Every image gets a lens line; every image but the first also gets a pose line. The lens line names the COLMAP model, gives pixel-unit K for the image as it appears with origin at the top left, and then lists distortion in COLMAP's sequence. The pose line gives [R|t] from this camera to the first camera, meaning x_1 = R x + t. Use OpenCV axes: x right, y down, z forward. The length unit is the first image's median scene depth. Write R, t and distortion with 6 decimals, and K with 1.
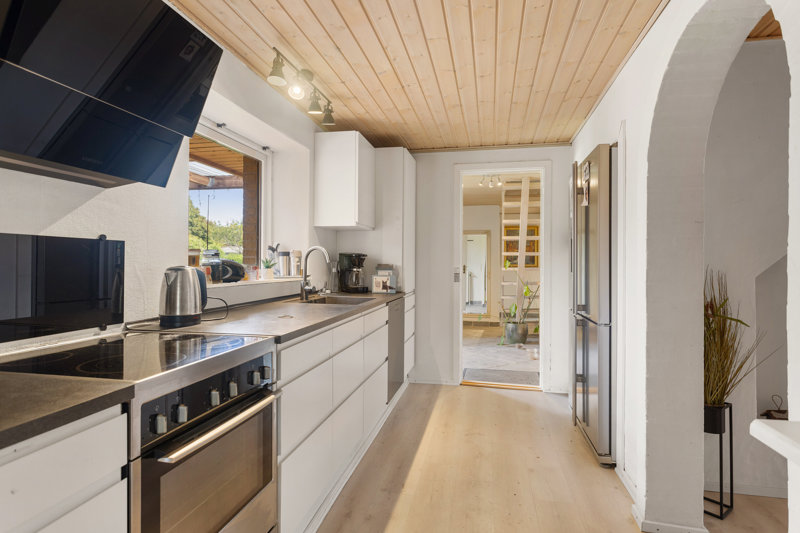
lens RADIAL K [[440.9, 0, 400.0], [0, 440.9, 266.5], [0, 0, 1]] dist [0.001737, 0.000365]
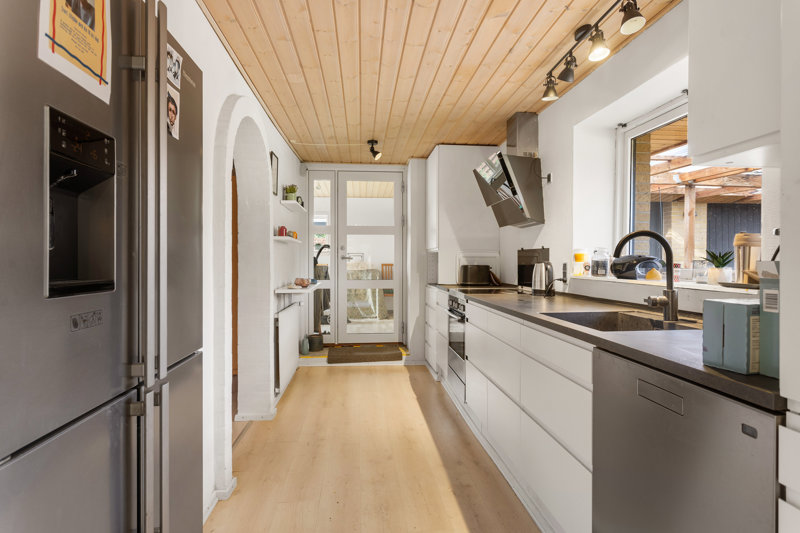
lens RADIAL K [[440.9, 0, 400.0], [0, 440.9, 266.5], [0, 0, 1]] dist [0.001737, 0.000365]
pose [[-0.957506, -0.000995, -0.288413, 0.400938], [-0.006265, 0.999830, 0.017350, -0.004575], [0.288347, 0.018420, -0.957349, 1.907991]]
